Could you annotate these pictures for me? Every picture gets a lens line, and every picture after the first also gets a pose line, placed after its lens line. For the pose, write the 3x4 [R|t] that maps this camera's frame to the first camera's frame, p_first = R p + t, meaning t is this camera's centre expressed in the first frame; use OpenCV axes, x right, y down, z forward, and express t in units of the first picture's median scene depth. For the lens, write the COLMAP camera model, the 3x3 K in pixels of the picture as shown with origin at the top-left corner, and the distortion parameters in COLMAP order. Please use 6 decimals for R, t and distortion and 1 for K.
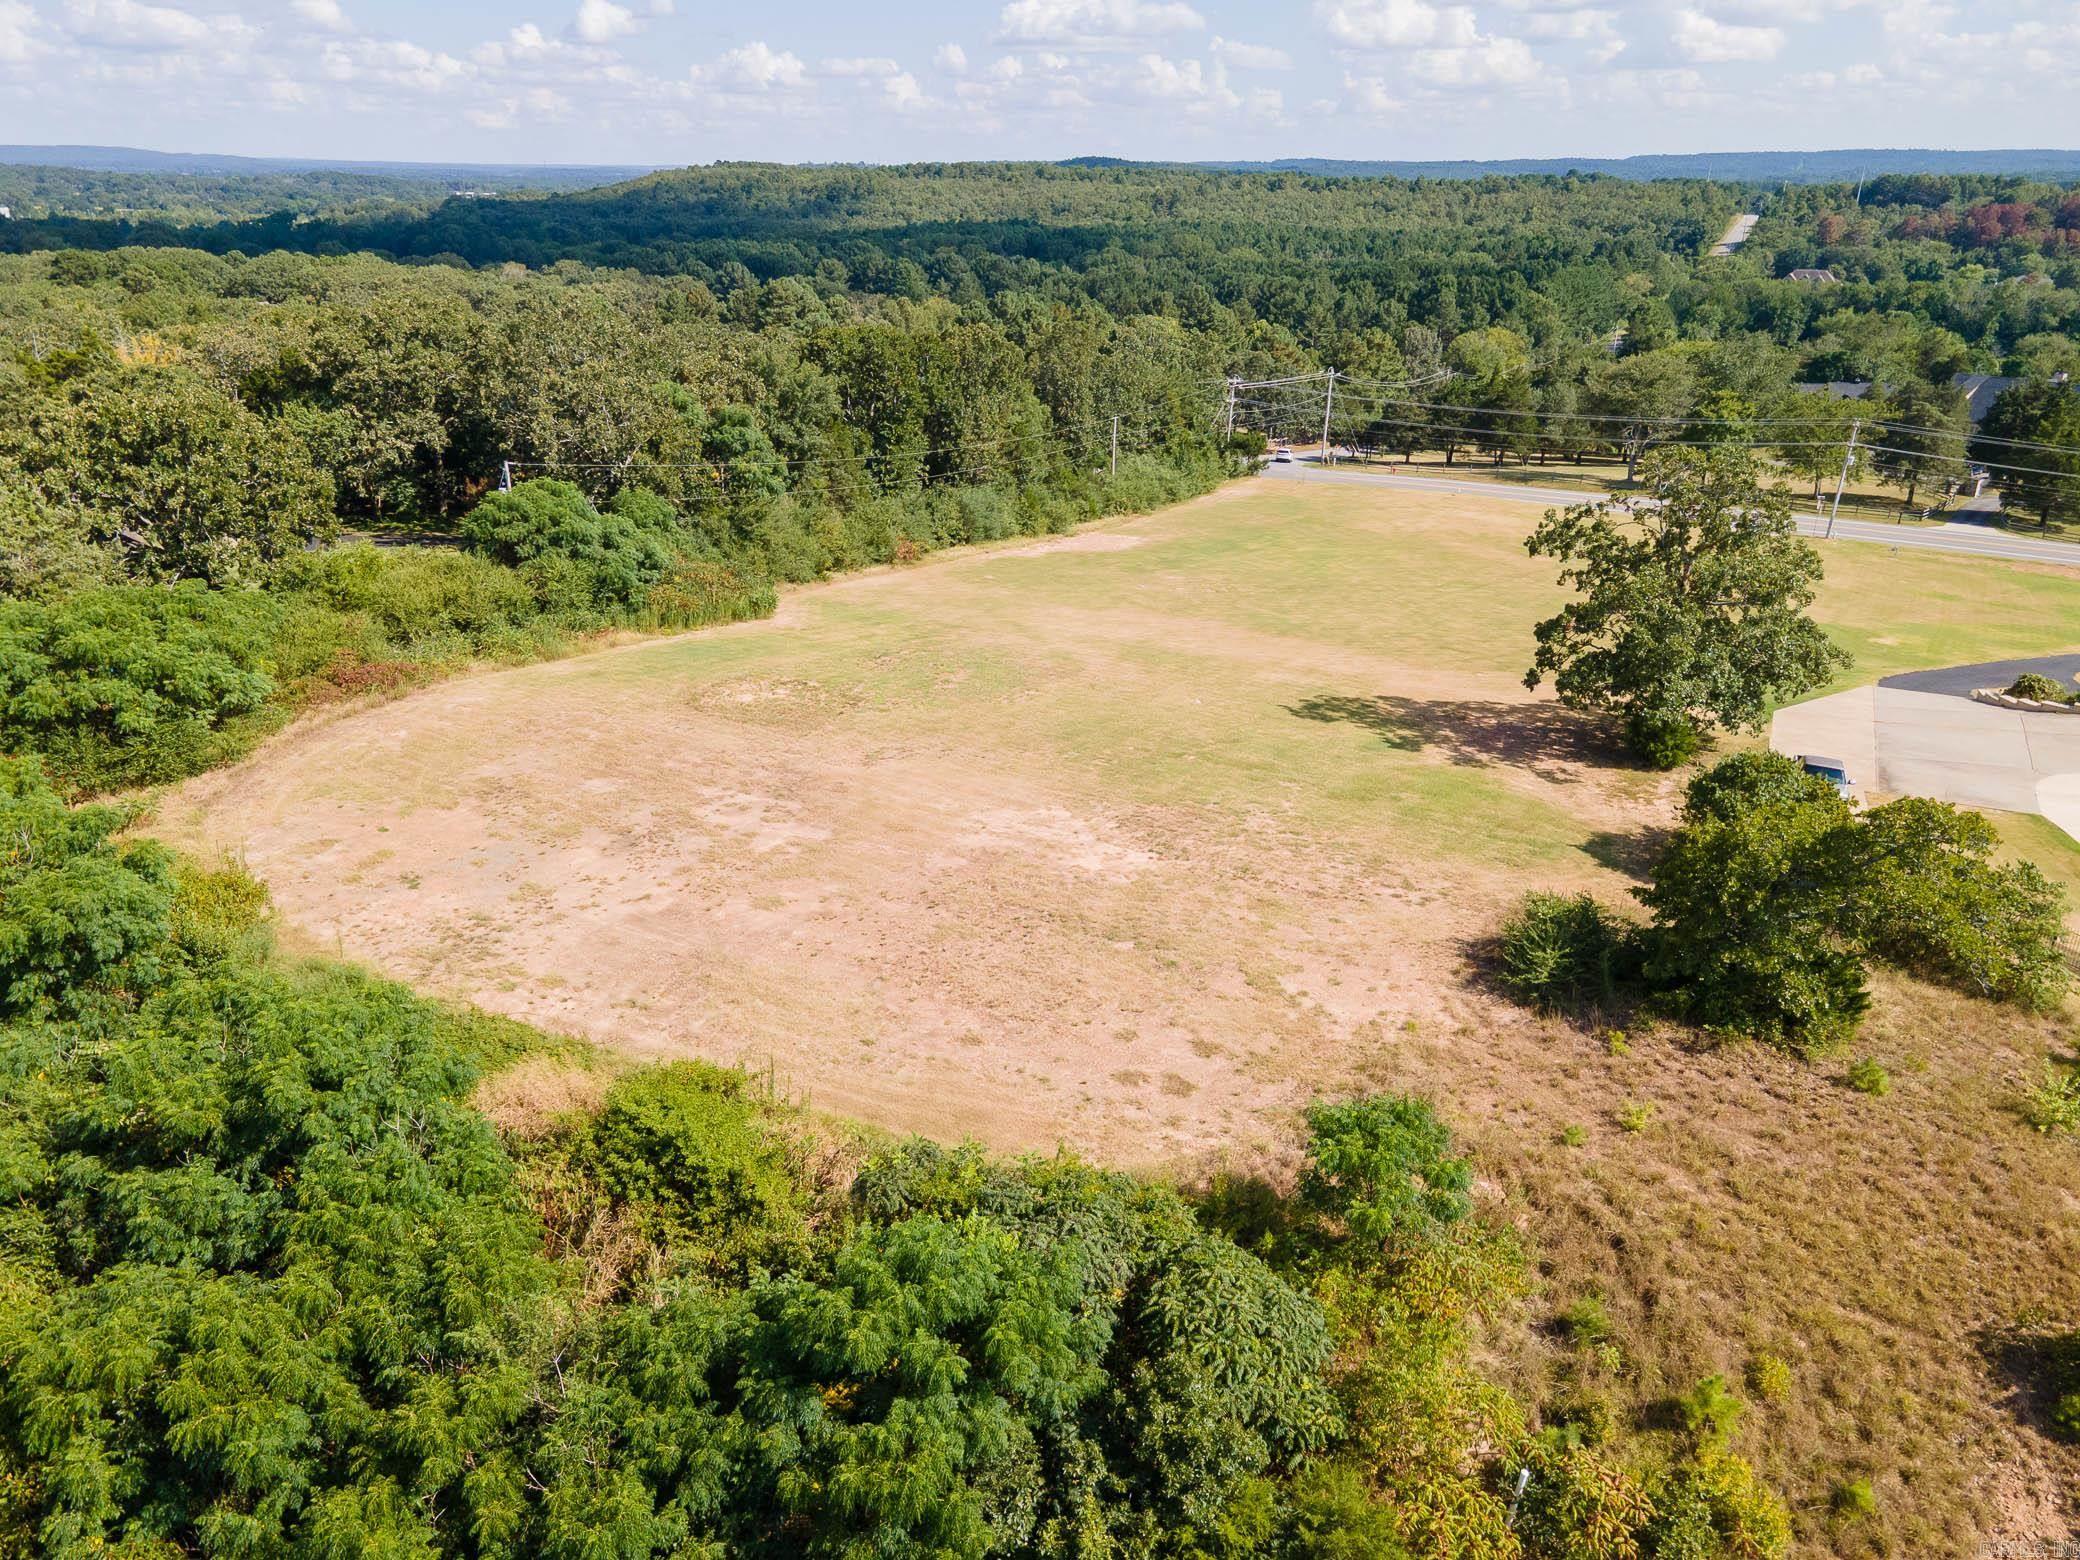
lens RADIAL K [[1546.8, 0, 1039.0], [0, 1546.8, 784.1], [0, 0, 1]] dist [0.039086, 0.001878]
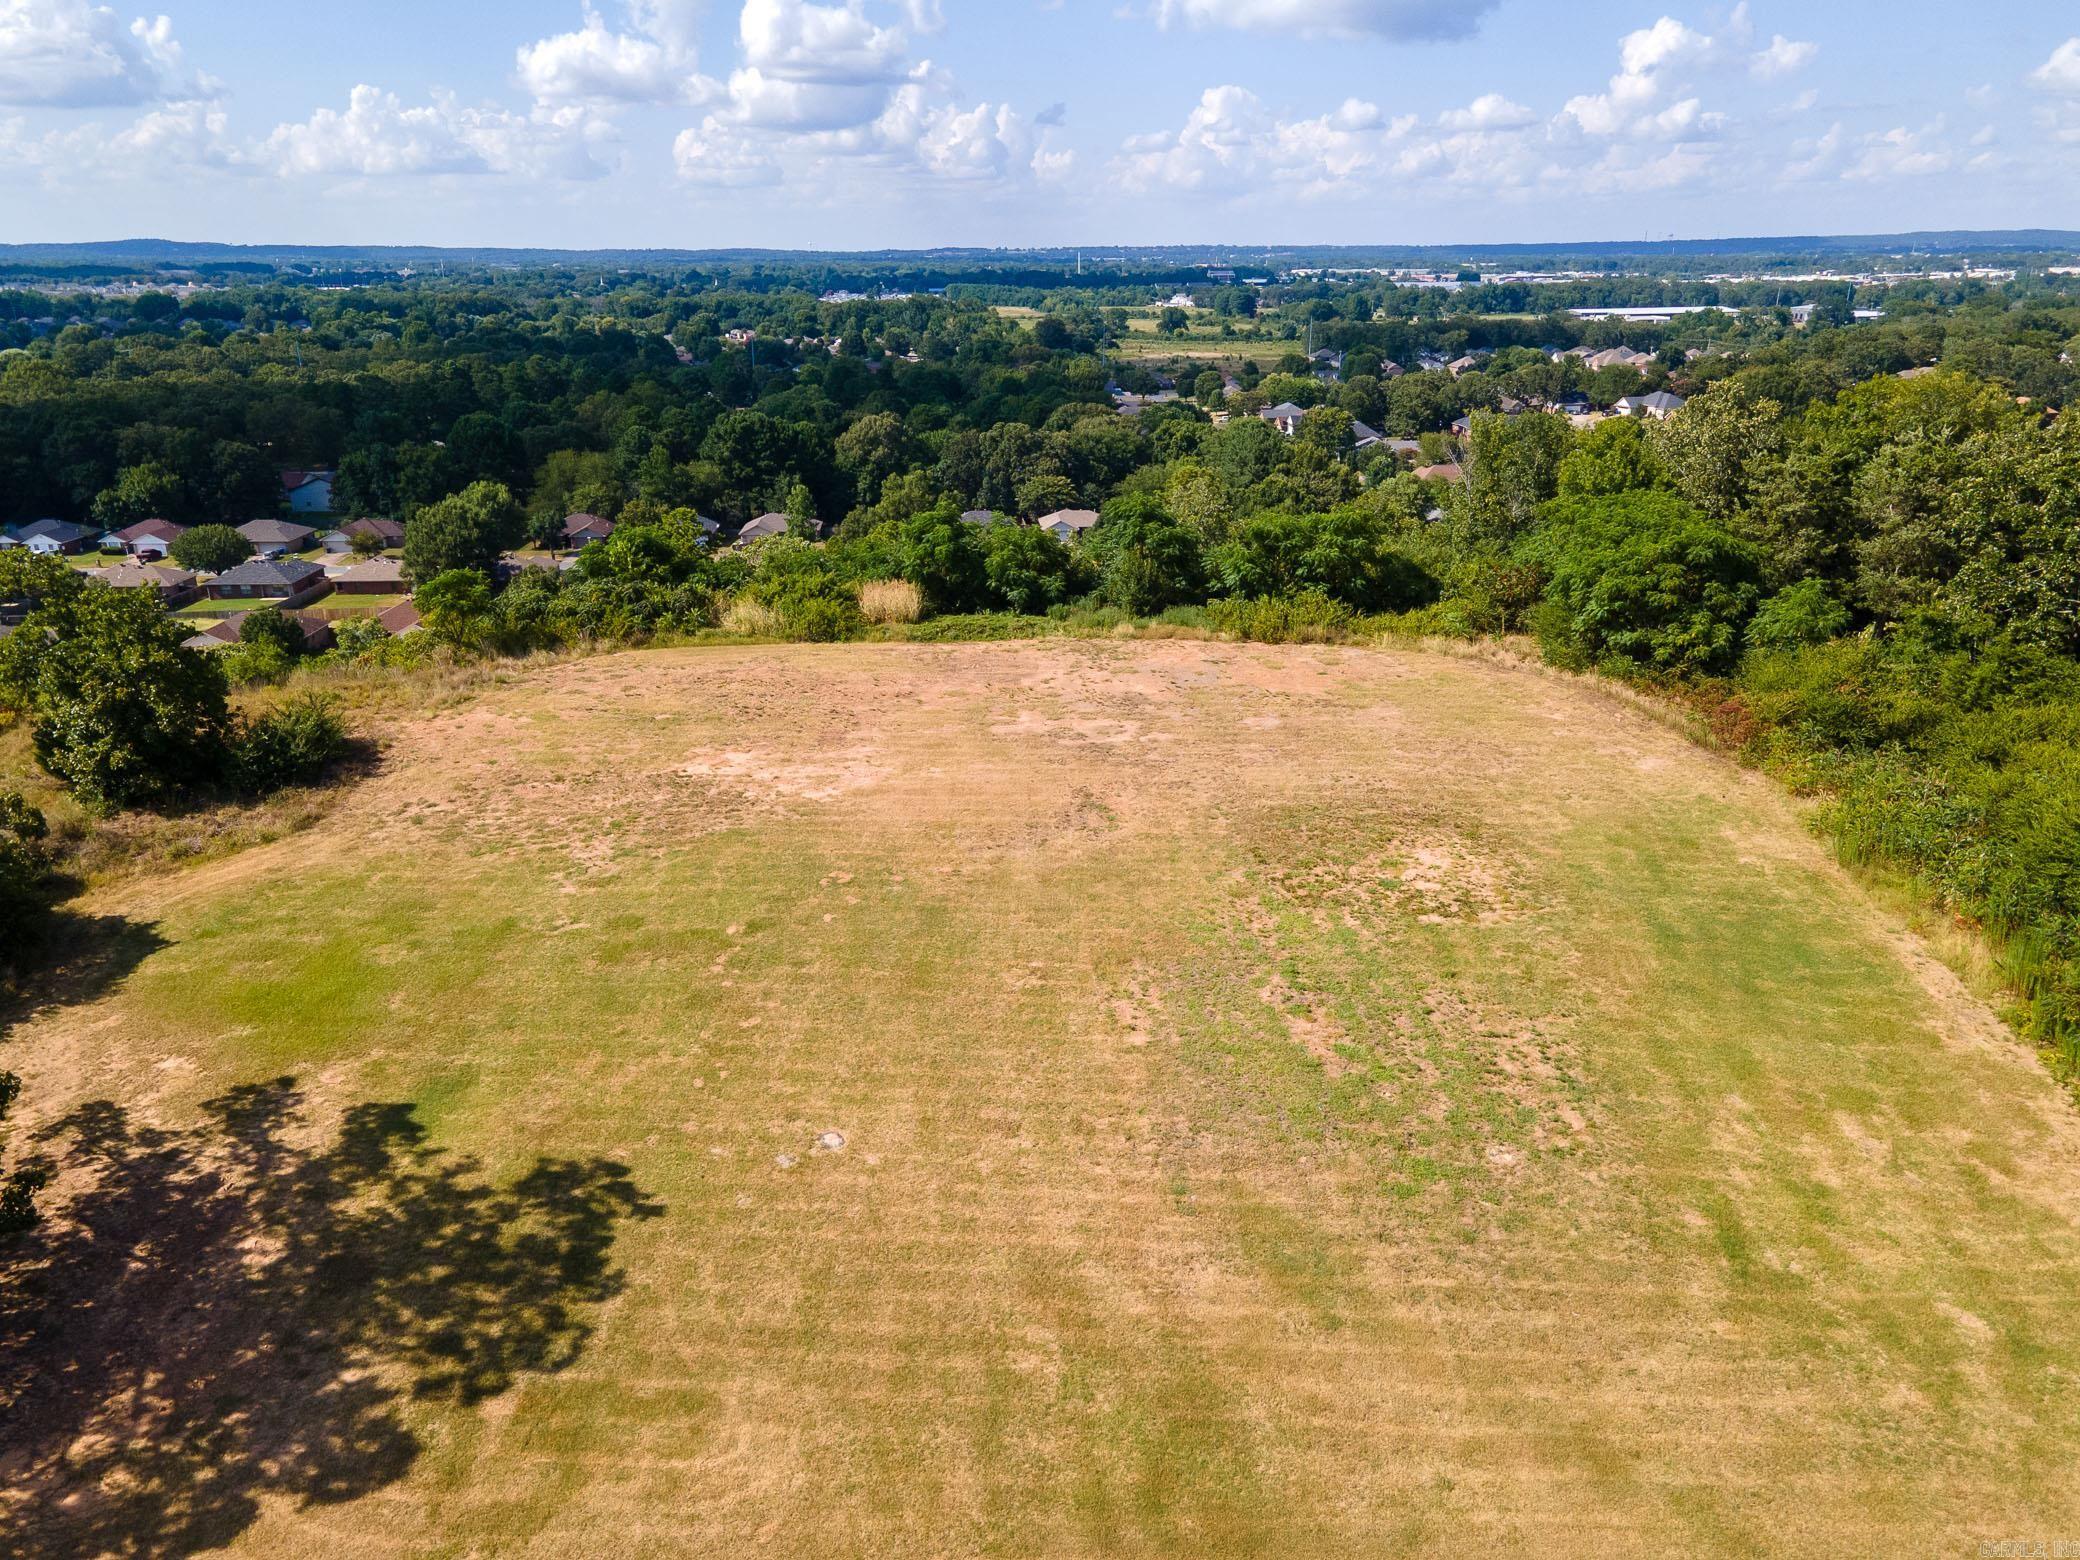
lens RADIAL K [[1511.9, 0, 1041.5], [0, 1511.9, 765.7], [0, 0, 1]] dist [0.029063, 0.030439]
pose [[-0.862518, 0.166879, -0.477718, 0.297715], [-0.179479, 0.781793, 0.597149, -0.510848], [0.473128, 0.600792, -0.644359, 1.511134]]
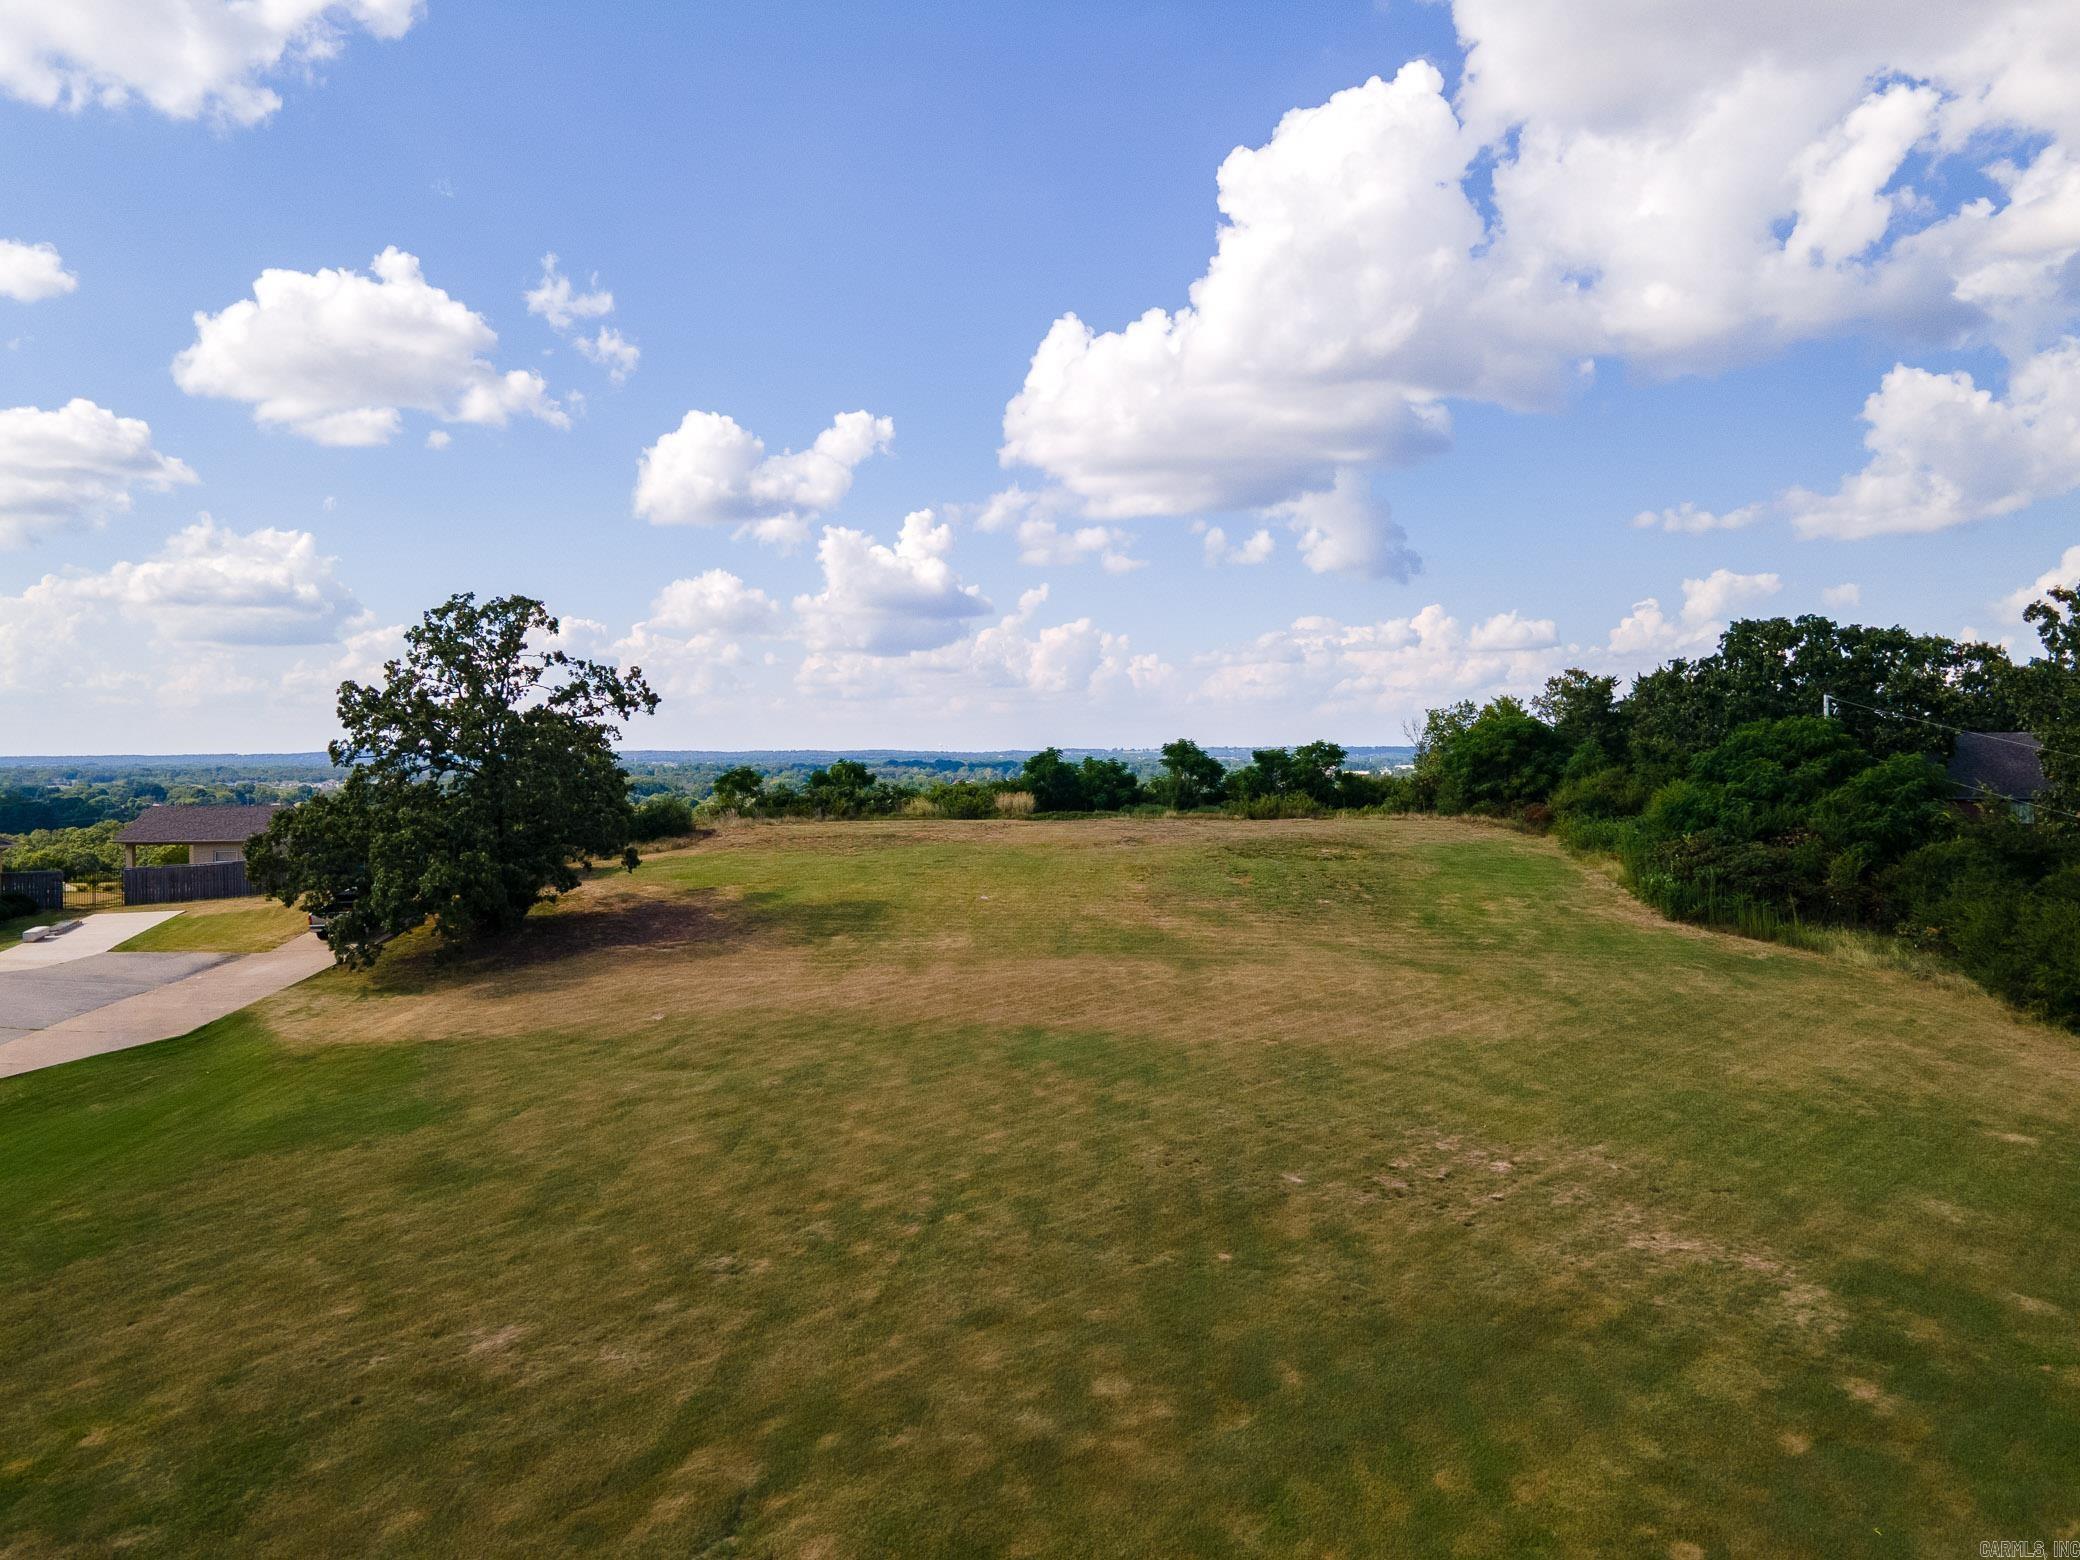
lens RADIAL K [[1511.9, 0, 1041.5], [0, 1511.9, 765.7], [0, 0, 1]] dist [0.029063, 0.030439]
pose [[-0.898577, 0.008640, -0.438731, 0.561067], [-0.154698, 0.929380, 0.335145, -0.519526], [0.410643, 0.369024, -0.833782, 2.088125]]
